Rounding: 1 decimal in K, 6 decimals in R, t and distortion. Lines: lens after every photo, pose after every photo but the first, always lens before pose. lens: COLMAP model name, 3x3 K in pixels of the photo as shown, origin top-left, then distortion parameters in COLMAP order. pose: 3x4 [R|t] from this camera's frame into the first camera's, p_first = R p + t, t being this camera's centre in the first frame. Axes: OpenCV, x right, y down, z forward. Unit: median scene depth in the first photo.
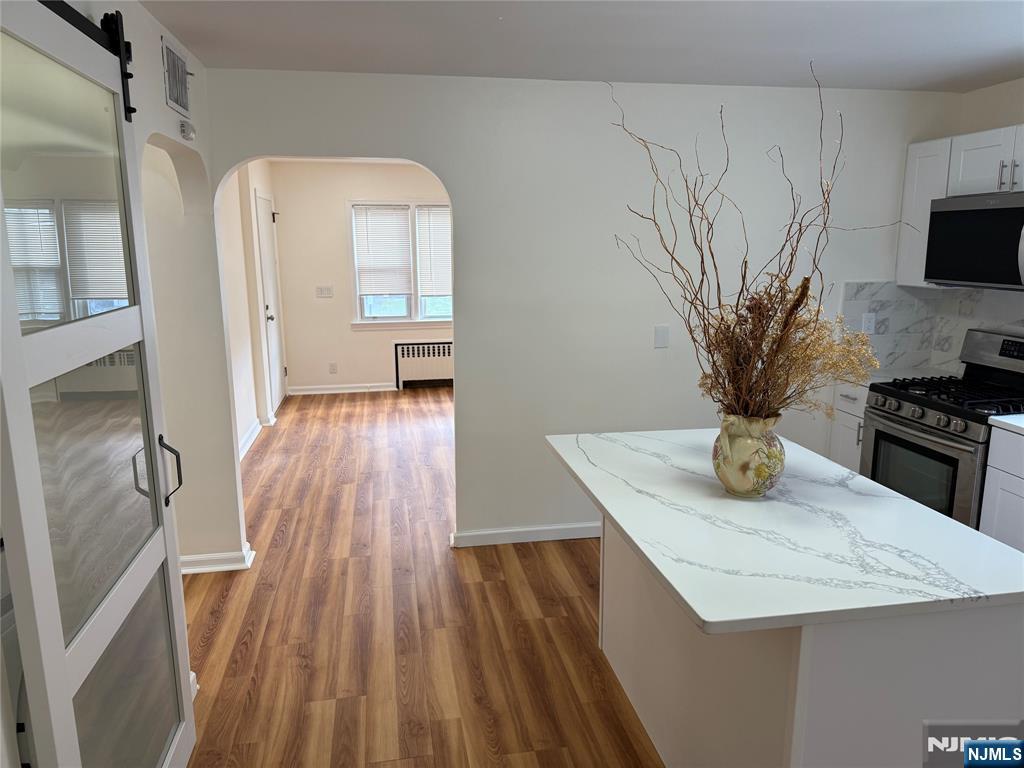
lens RADIAL K [[723.5, 0, 516.4], [0, 723.5, 384.9], [0, 0, 1]] dist [0.070777, -0.092317]
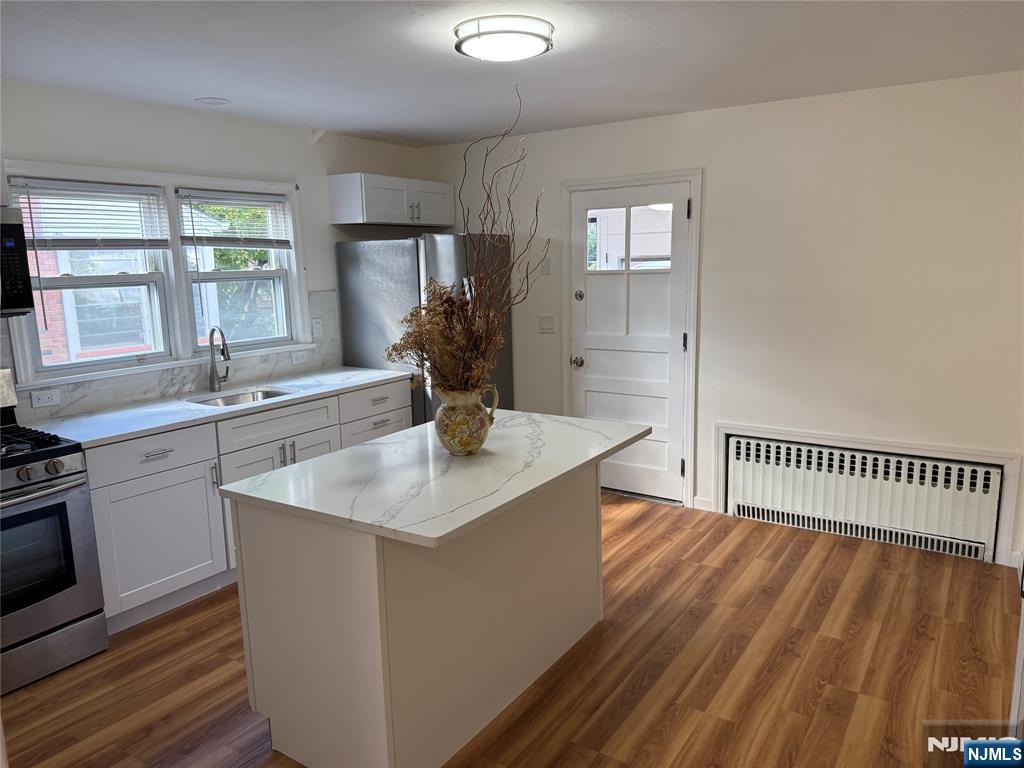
lens RADIAL K [[711.4, 0, 519.5], [0, 711.4, 384.2], [0, 0, 1]] dist [0.083552, -0.087289]
pose [[-0.717275, -0.108197, 0.688338, -0.530873], [0.156967, 0.937388, 0.310910, -0.298968], [-0.678880, 0.331054, -0.655382, 1.547117]]
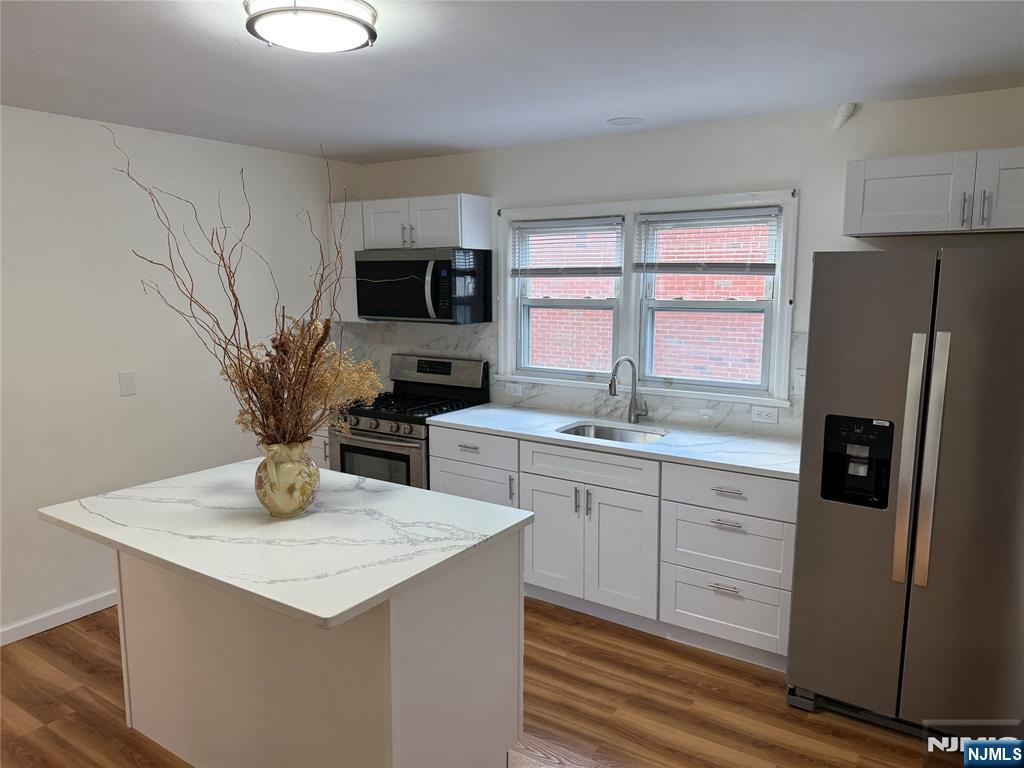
lens RADIAL K [[711.4, 0, 519.5], [0, 711.4, 384.2], [0, 0, 1]] dist [0.083552, -0.087289]
pose [[0.695606, -0.102263, 0.711108, -0.178981], [0.137918, 0.990415, 0.007519, -0.005090], [-0.705061, 0.092844, 0.703042, -0.026896]]
